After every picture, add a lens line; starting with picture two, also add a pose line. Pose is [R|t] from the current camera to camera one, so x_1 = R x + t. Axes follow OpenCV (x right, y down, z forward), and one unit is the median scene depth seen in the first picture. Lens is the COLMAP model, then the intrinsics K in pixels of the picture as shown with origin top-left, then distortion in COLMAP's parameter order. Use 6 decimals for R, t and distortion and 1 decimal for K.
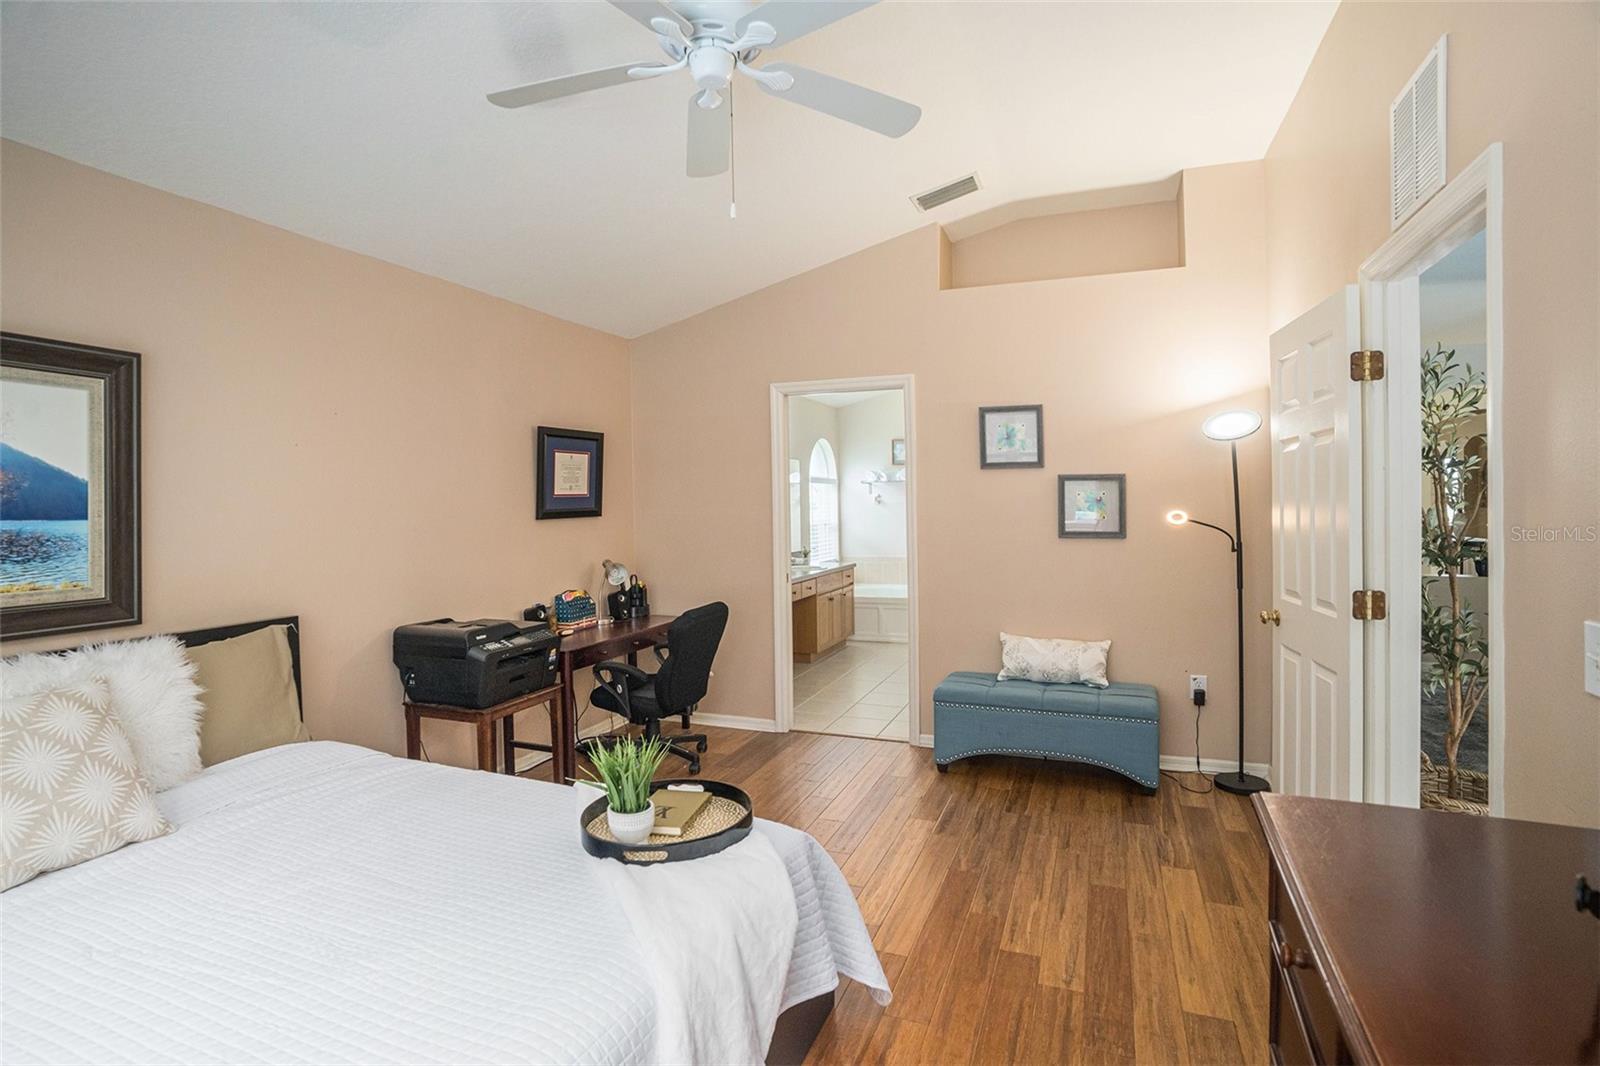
lens RADIAL K [[794.1, 0, 798.4], [0, 794.1, 522.1], [0, 0, 1]] dist [-0.037466, 0.001303]
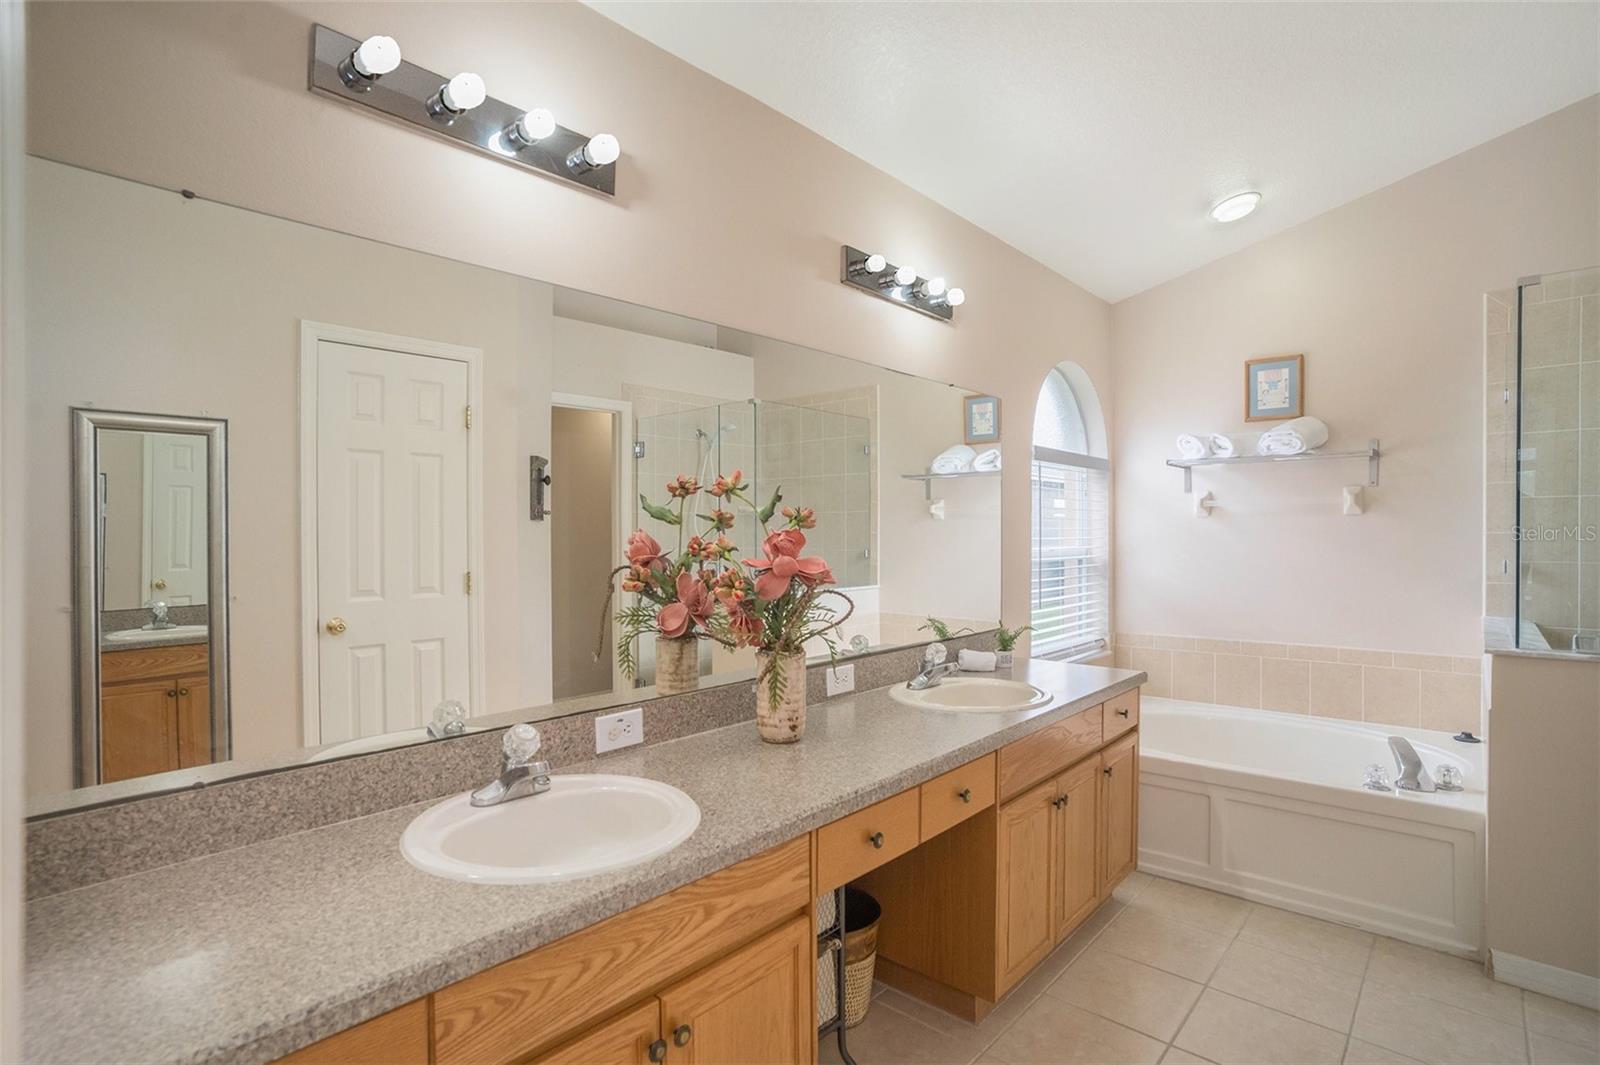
lens RADIAL K [[822.0, 0, 803.4], [0, 822.0, 537.5], [0, 0, 1]] dist [0.004879, 0.003271]
pose [[0.945347, 0.021167, -0.325379, 0.044708], [-0.021243, 0.999769, 0.003319, -0.008594], [0.325374, 0.003775, 0.945578, 0.579619]]
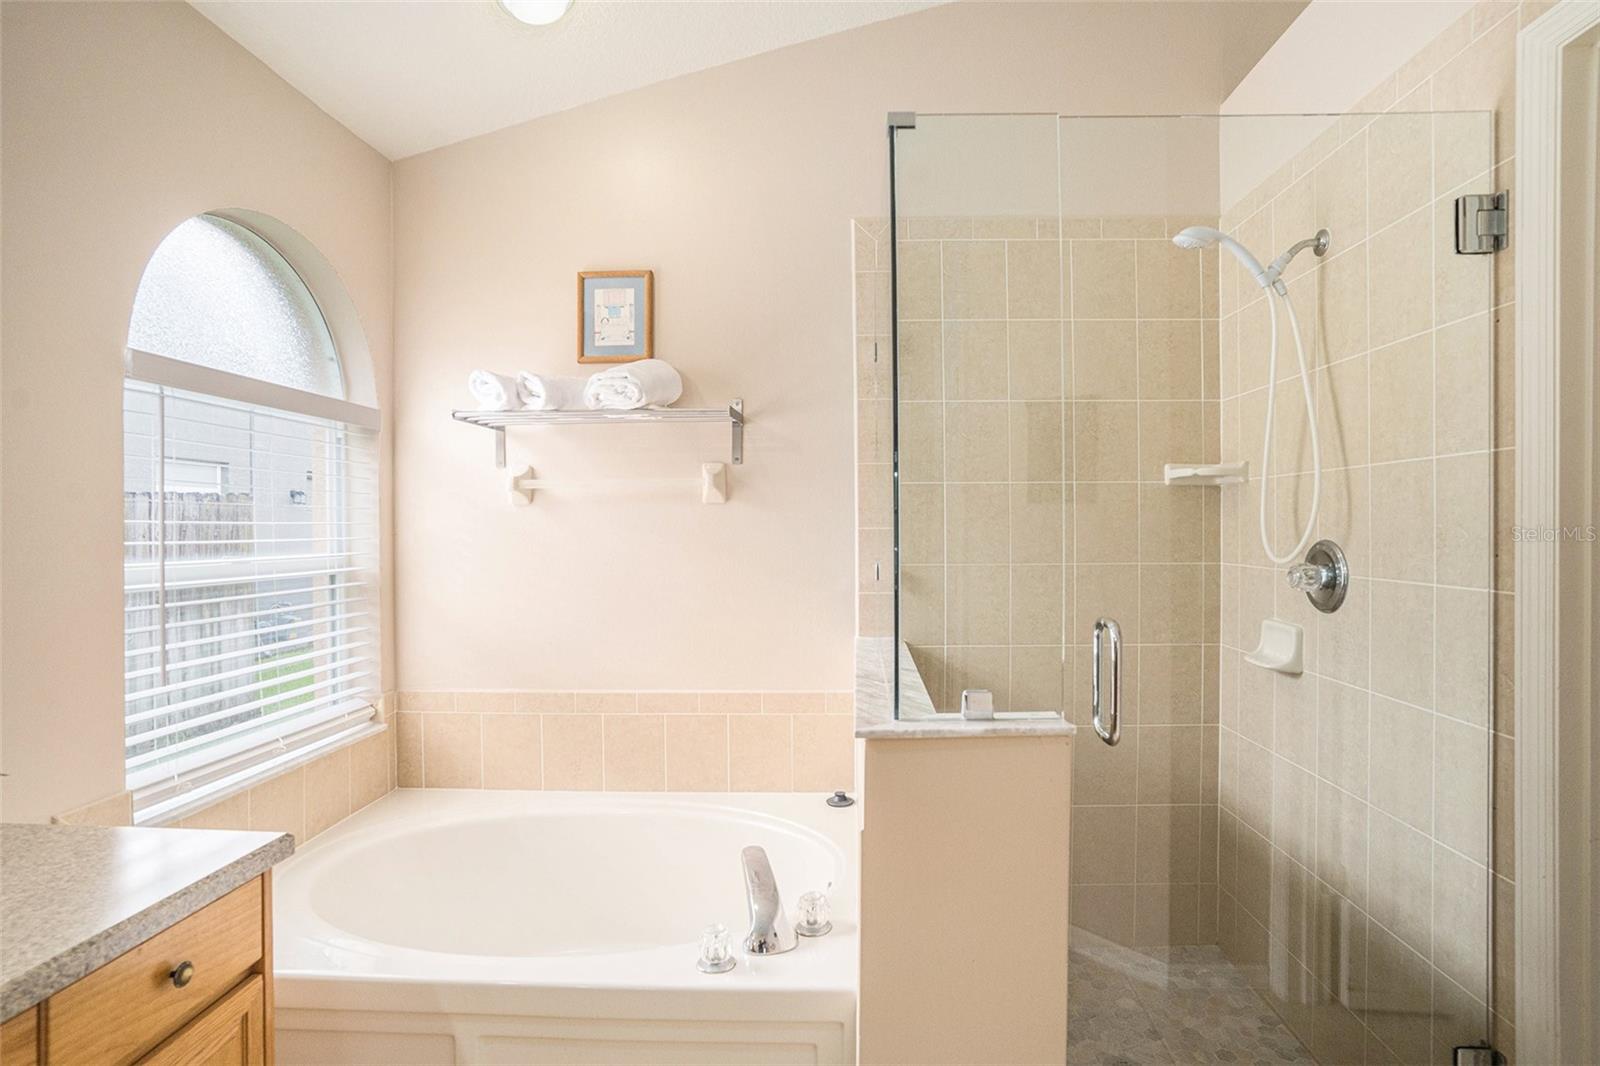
lens RADIAL K [[794.1, 0, 798.4], [0, 794.1, 522.1], [0, 0, 1]] dist [-0.037466, 0.001303]
pose [[0.960569, 0.017082, 0.277518, 0.128348], [-0.012571, 0.999758, -0.018027, -0.013581], [-0.277758, 0.013827, 0.960551, 0.799893]]
